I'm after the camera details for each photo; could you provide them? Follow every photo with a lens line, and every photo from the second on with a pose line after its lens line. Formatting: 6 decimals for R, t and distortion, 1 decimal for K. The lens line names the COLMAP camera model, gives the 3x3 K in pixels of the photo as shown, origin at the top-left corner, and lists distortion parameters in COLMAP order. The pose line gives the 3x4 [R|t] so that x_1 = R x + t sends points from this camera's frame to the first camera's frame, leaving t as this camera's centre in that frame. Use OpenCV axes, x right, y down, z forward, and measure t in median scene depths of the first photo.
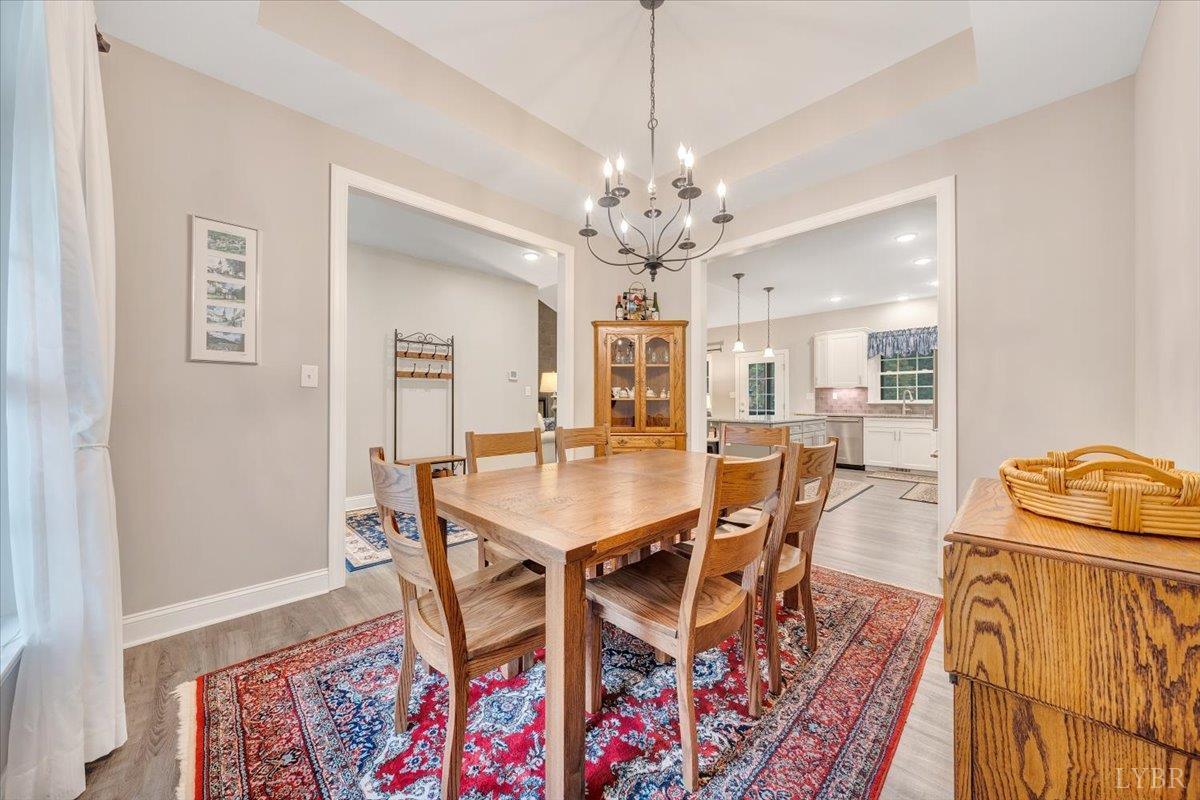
lens RADIAL K [[409.1, 0, 594.3], [0, 409.1, 398.2], [0, 0, 1]] dist [0.000517, 0.000017]
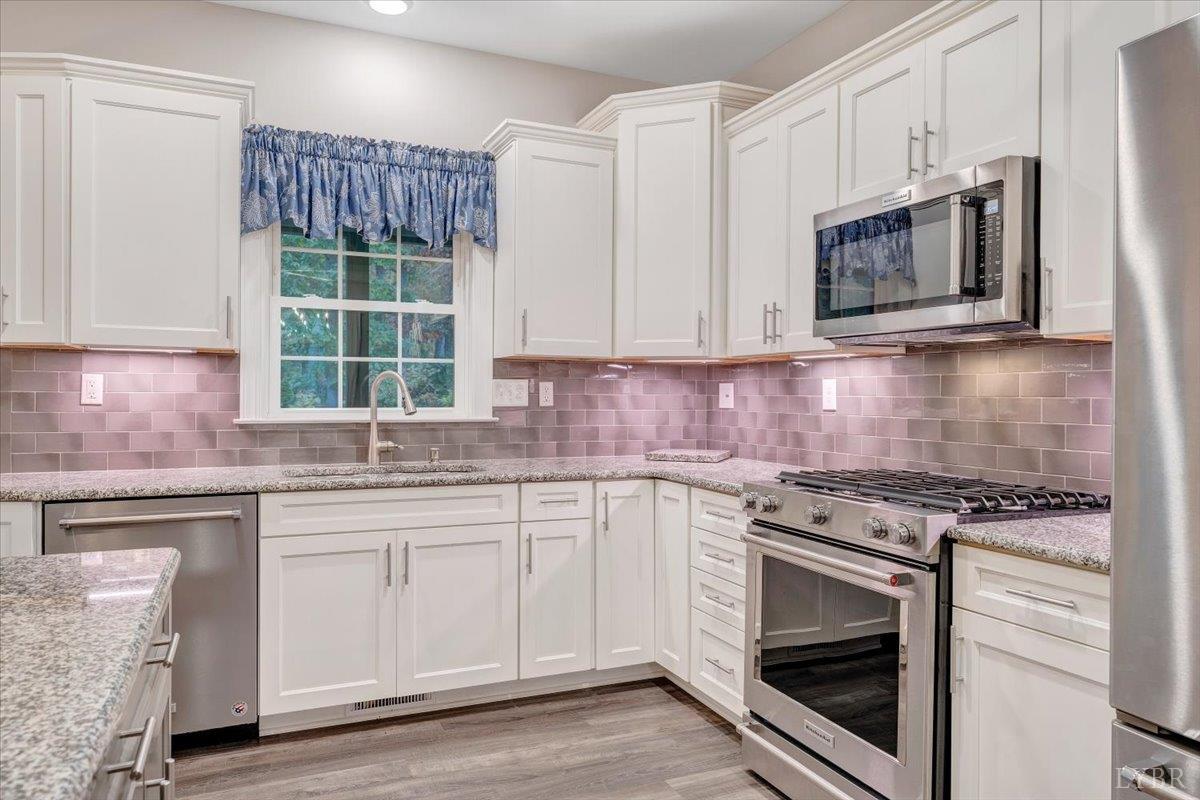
lens RADIAL K [[801.7, 0, 595.5], [0, 801.7, 394.9], [0, 0, 1]] dist [-0.000674, 0.000182]
pose [[0.351478, 0.003331, 0.936190, 0.337463], [-0.012648, 0.999919, 0.001191, -0.006877], [-0.936111, -0.012259, 0.351491, 0.706688]]
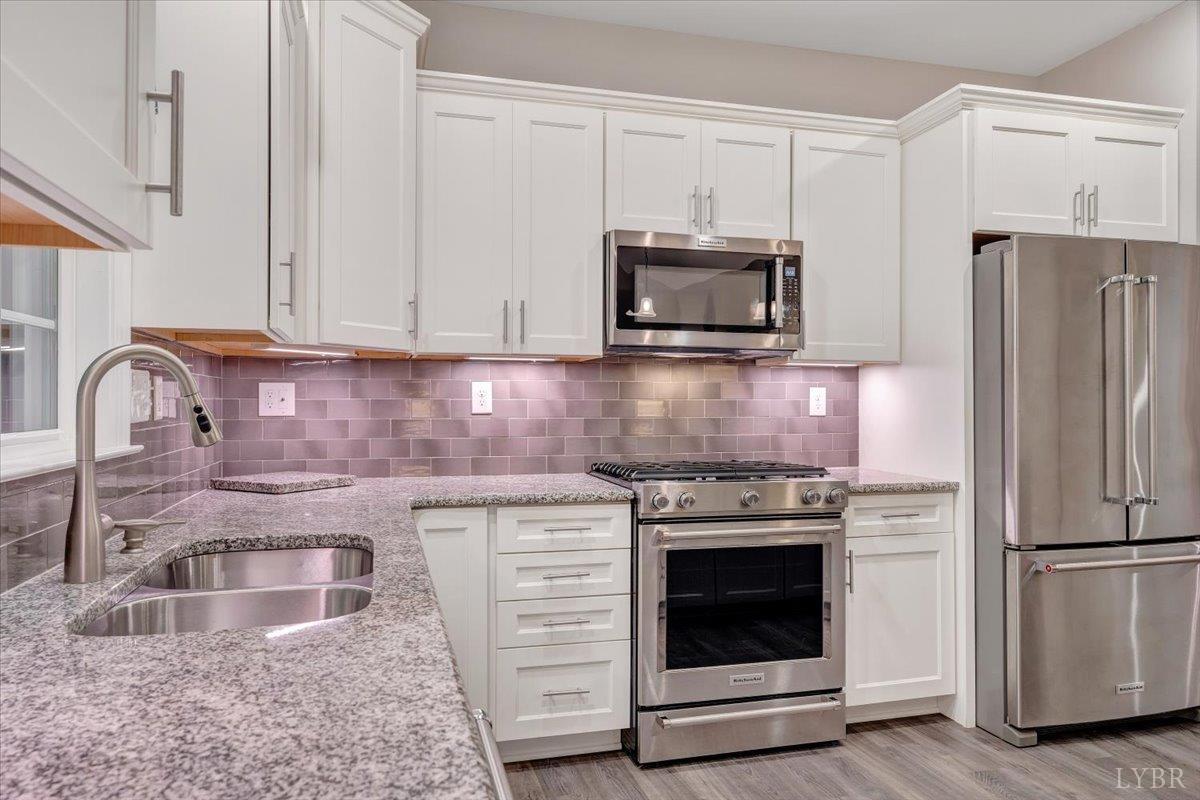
lens RADIAL K [[801.7, 0, 595.5], [0, 801.7, 394.9], [0, 0, 1]] dist [-0.000674, 0.000182]
pose [[-0.871703, 0.003563, 0.490022, 0.562511], [-0.002701, 0.999923, -0.012075, -0.004252], [-0.490028, -0.011850, -0.871626, 1.145587]]
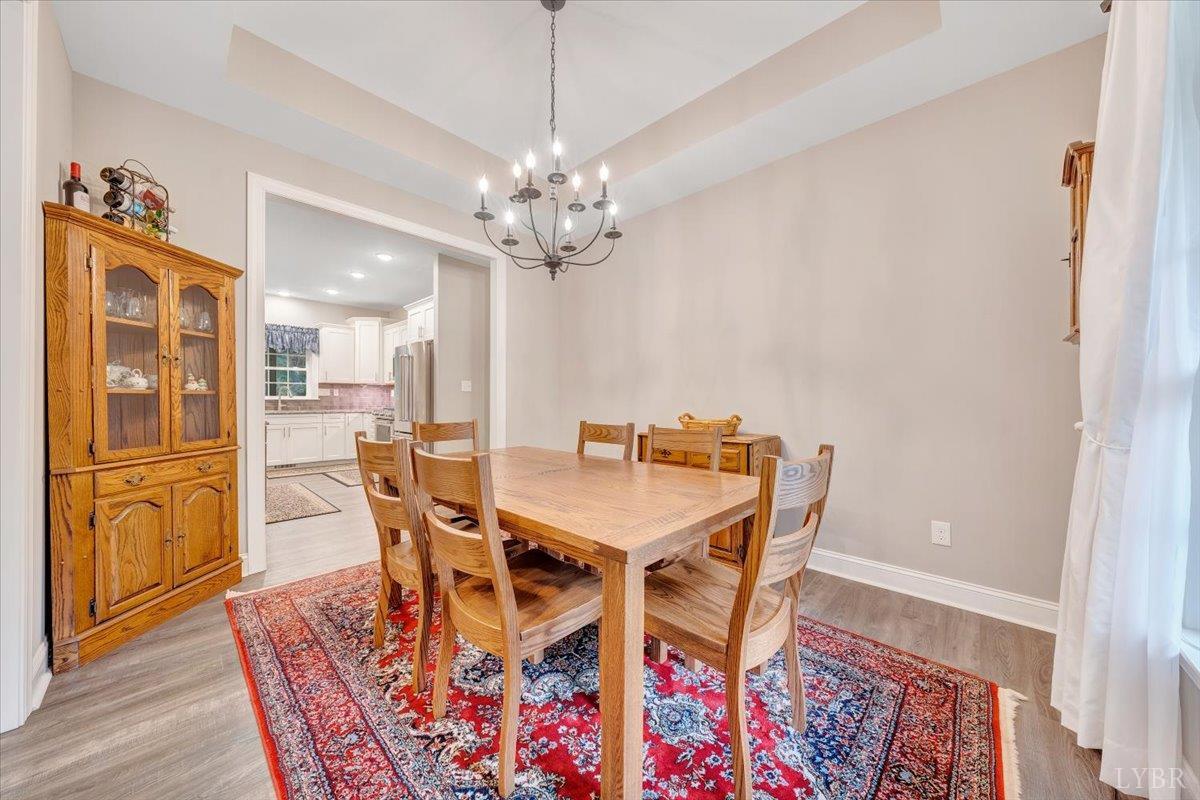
lens RADIAL K [[409.1, 0, 594.3], [0, 409.1, 398.2], [0, 0, 1]] dist [0.000517, 0.000017]
pose [[-0.038376, 0.002774, 0.999260, -0.268398], [-0.012124, 0.999921, -0.003241, 0.003623], [-0.999190, -0.012239, -0.038340, 0.284453]]
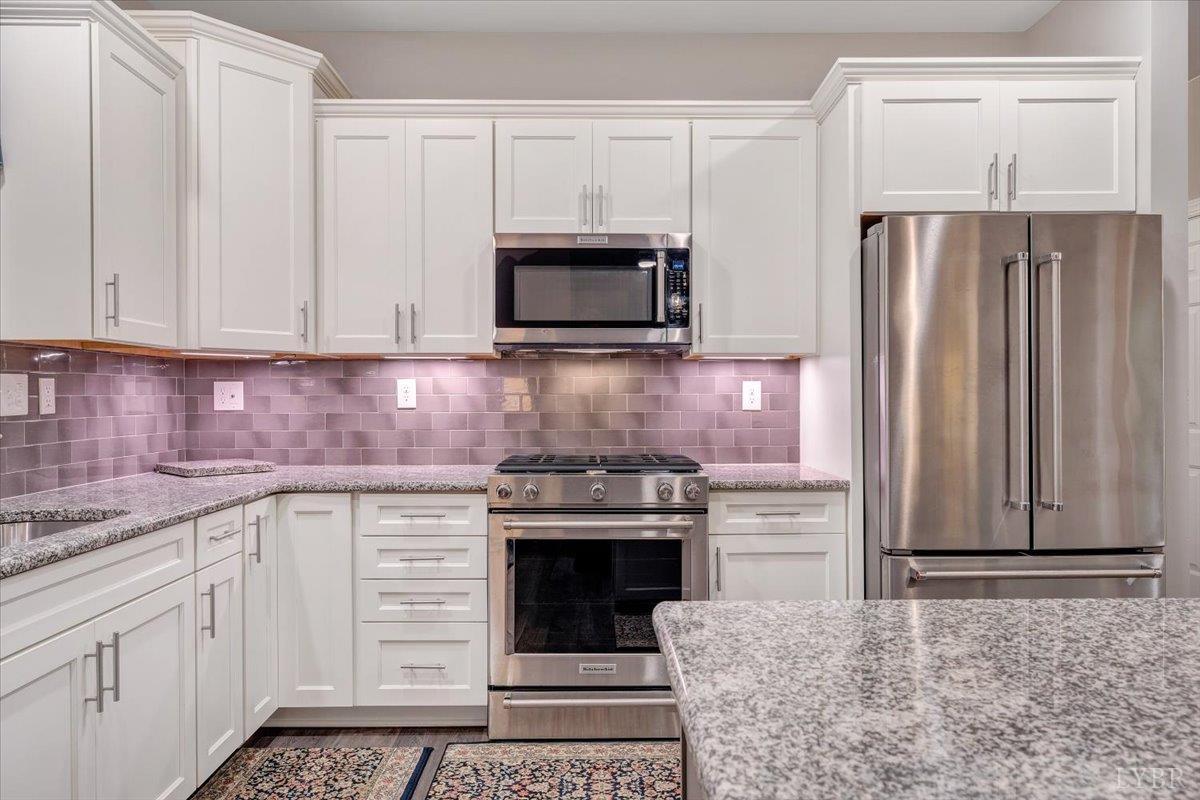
lens RADIAL K [[801.7, 0, 595.5], [0, 801.7, 394.9], [0, 0, 1]] dist [-0.000674, 0.000182]
pose [[-0.724259, 0.003337, 0.689520, 0.403792], [0.000972, 0.999992, -0.003818, -0.005252], [-0.689528, -0.002095, -0.724256, 1.049689]]
